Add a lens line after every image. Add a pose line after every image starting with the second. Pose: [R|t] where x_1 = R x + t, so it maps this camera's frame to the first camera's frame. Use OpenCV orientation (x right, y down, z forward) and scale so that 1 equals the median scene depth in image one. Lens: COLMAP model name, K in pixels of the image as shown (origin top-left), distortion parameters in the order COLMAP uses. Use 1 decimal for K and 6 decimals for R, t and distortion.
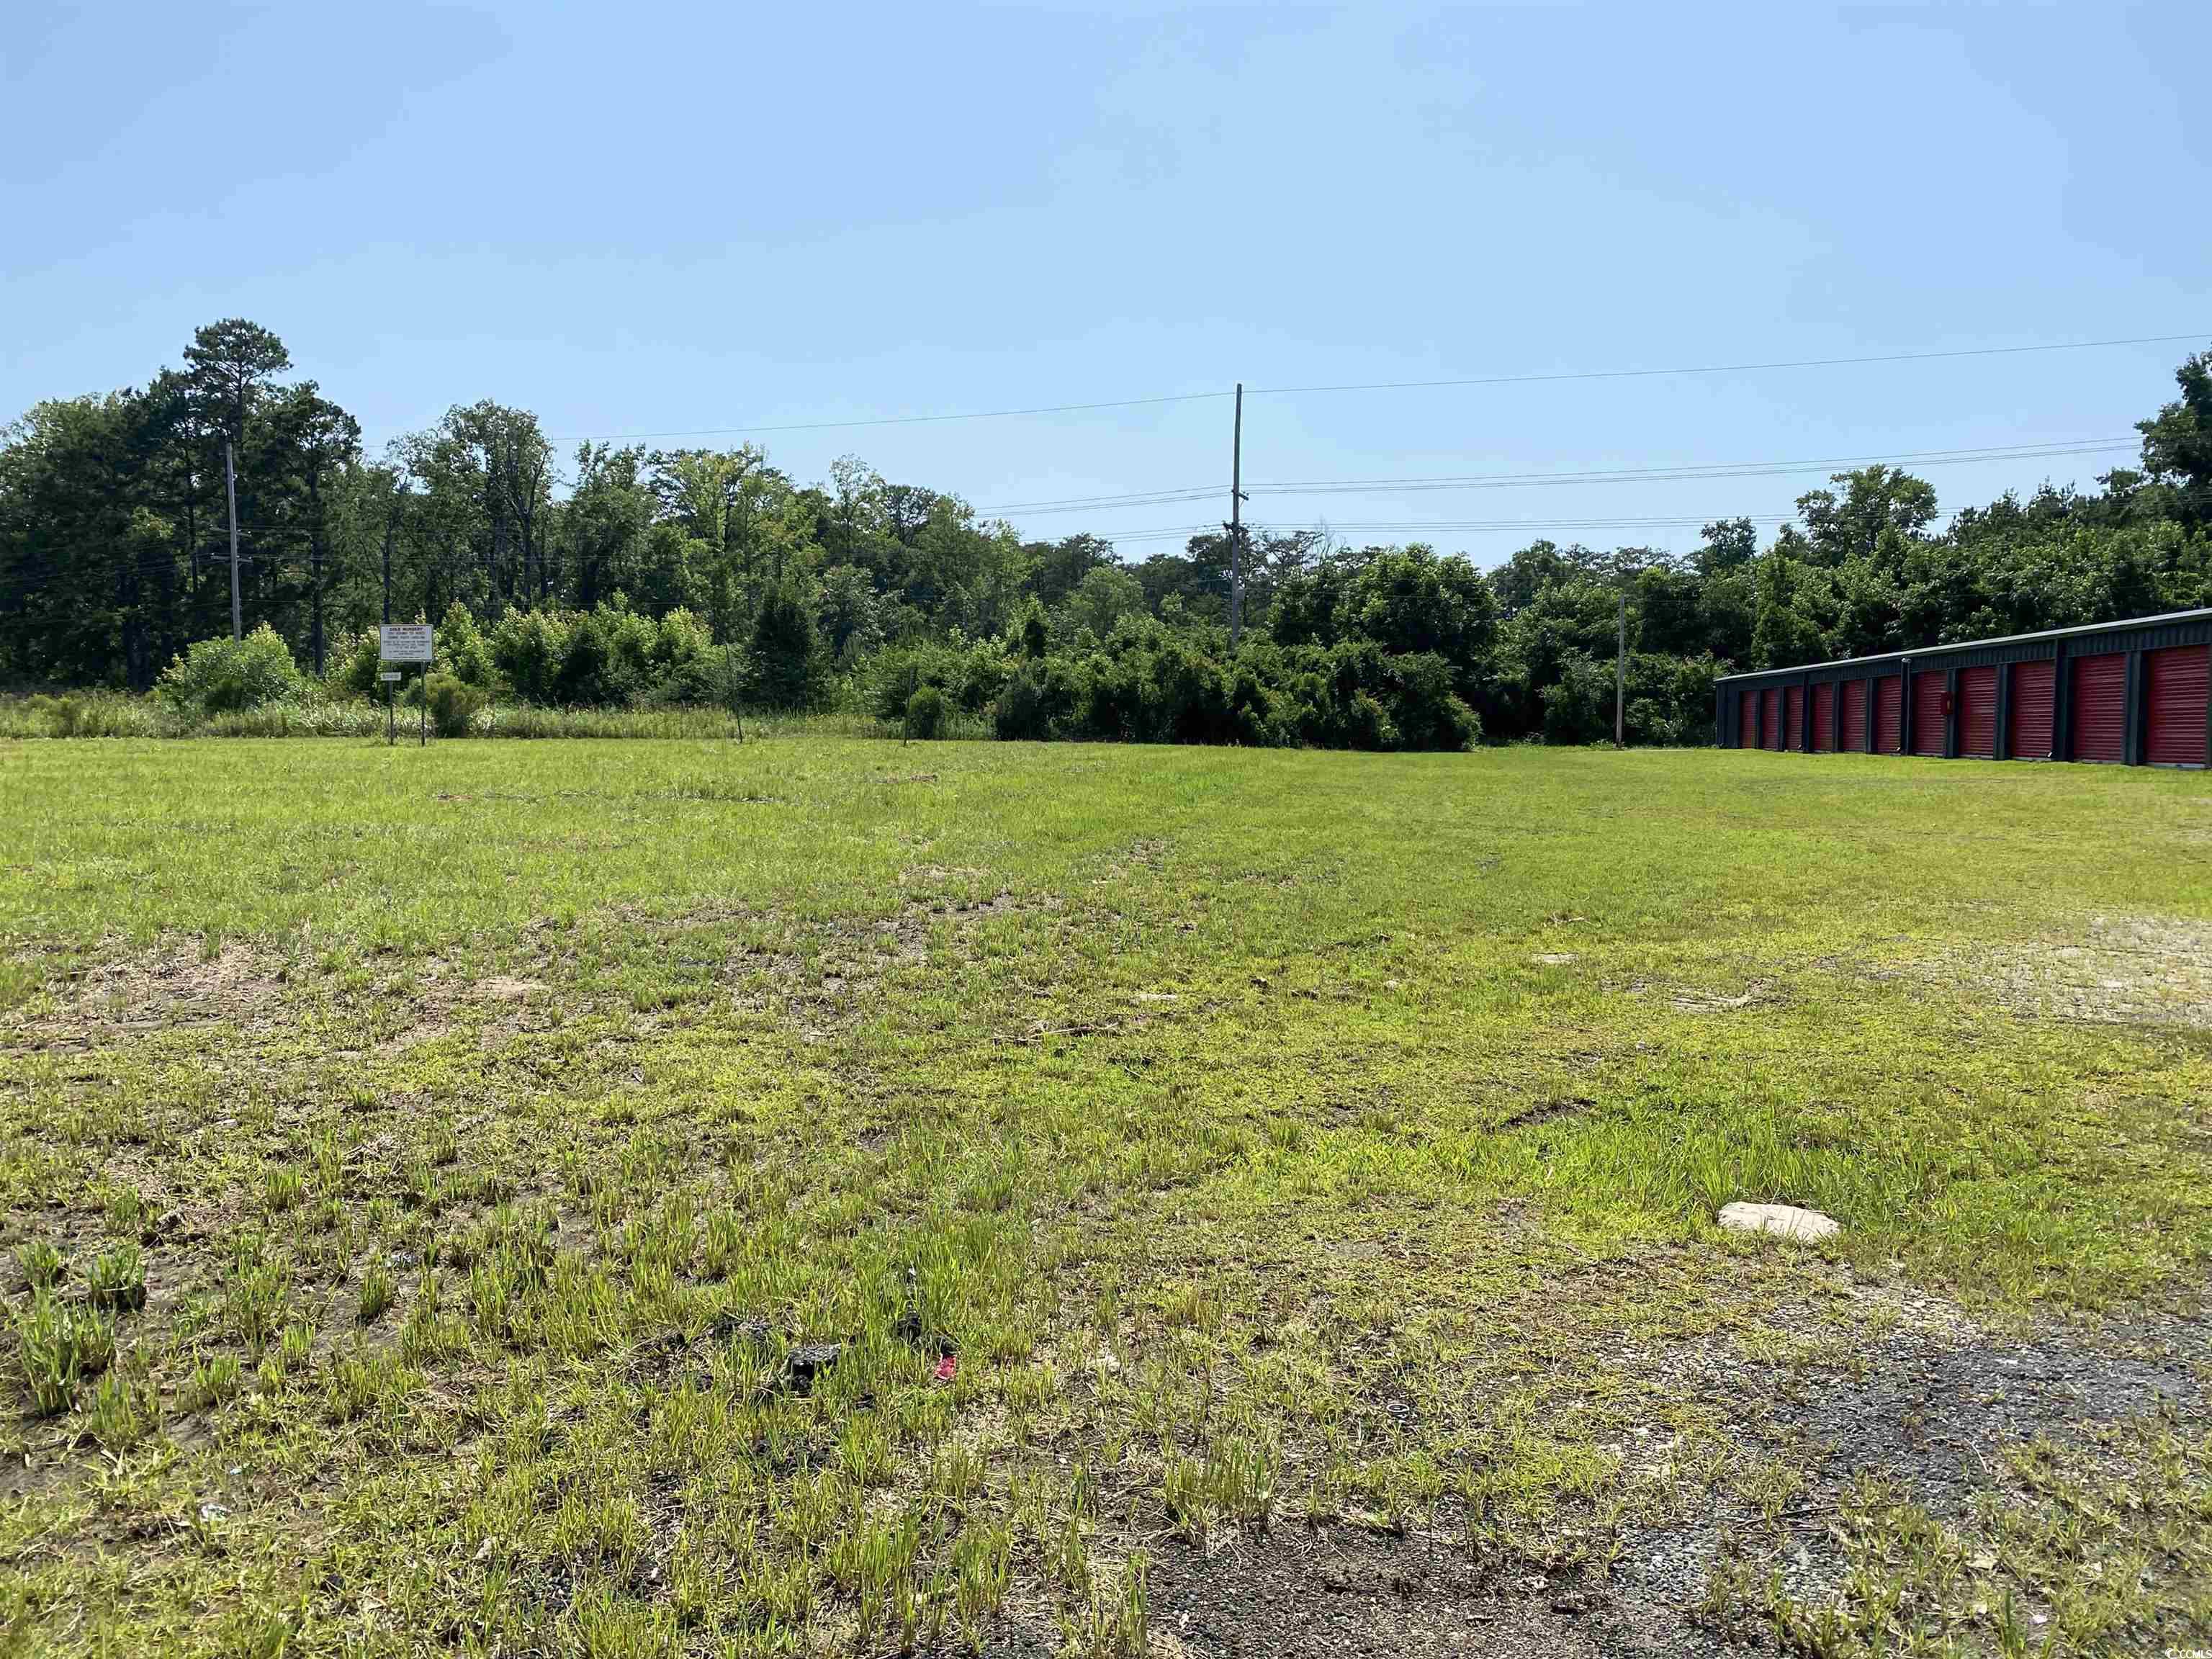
lens RADIAL K [[1639.9, 0, 1061.2], [0, 1639.9, 816.7], [0, 0, 1]] dist [0.036585, -0.042666]
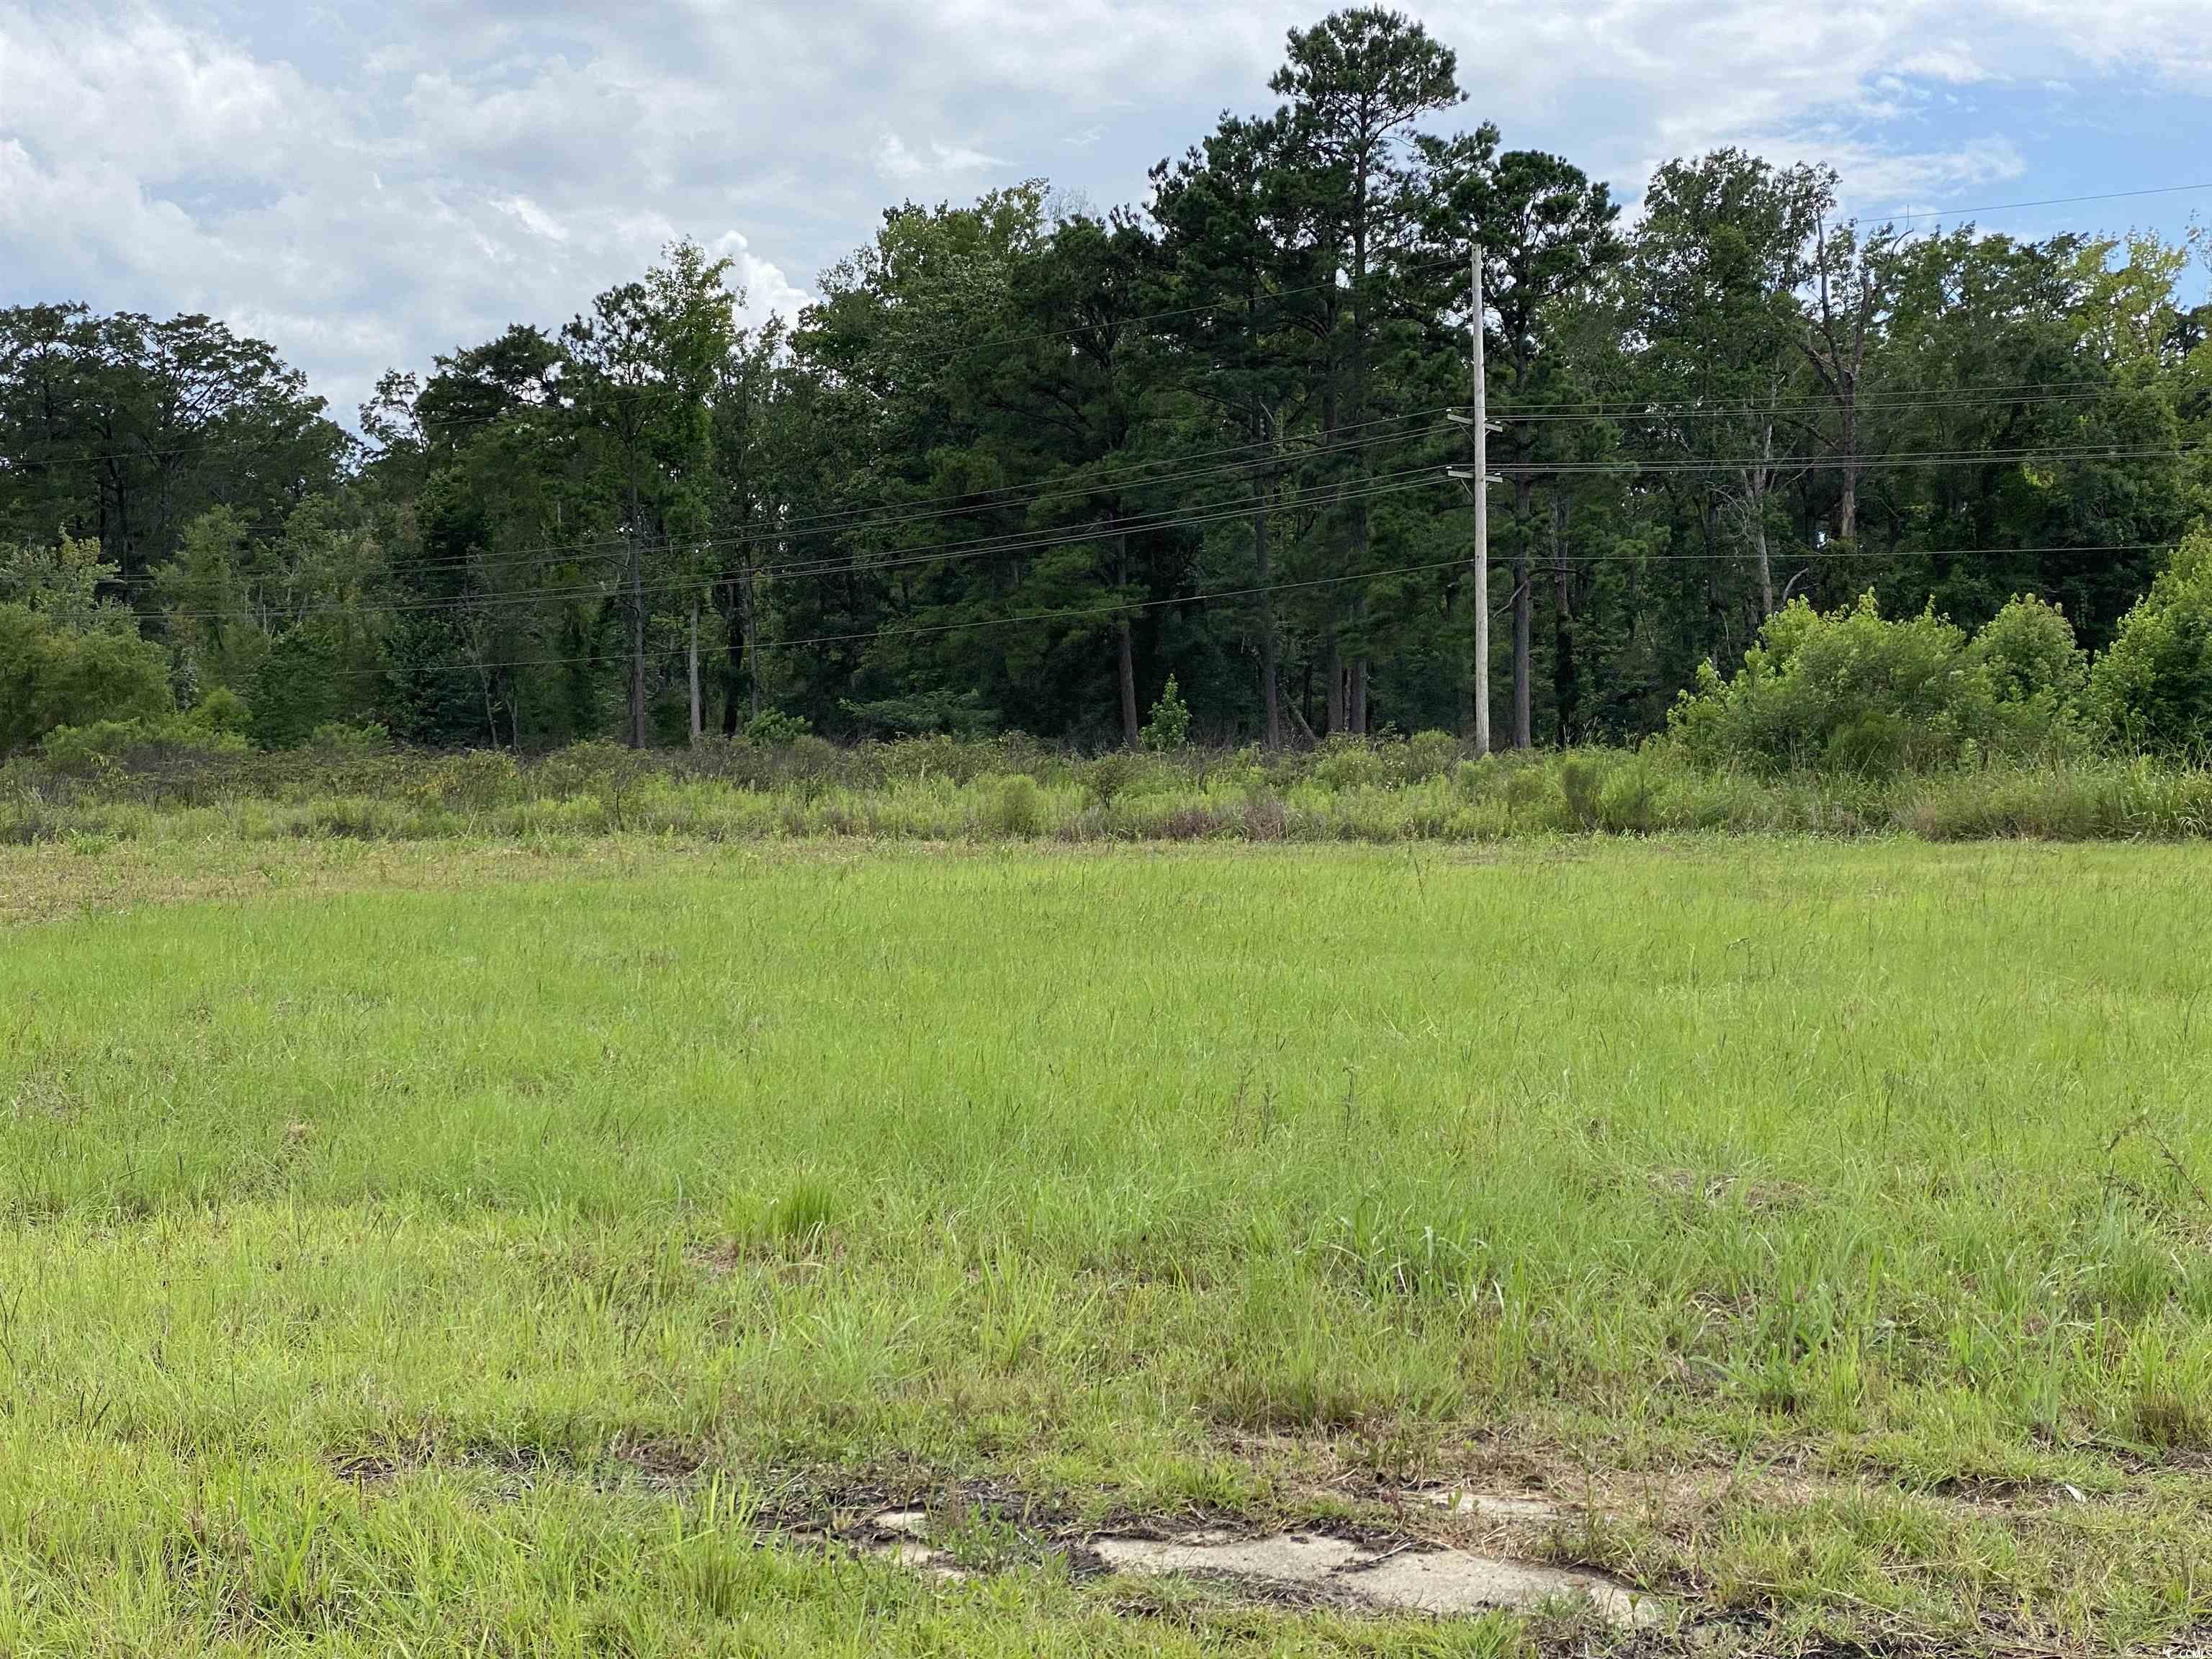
lens RADIAL K [[3238.1, 0, 1090.1], [0, 3238.1, 772.8], [0, 0, 1]] dist [0.062662, 0.000000]
pose [[0.944529, -0.006972, -0.328355, -0.258283], [-0.014956, 0.997824, -0.064210, -0.003842], [0.328088, 0.065559, 0.942369, 0.054264]]
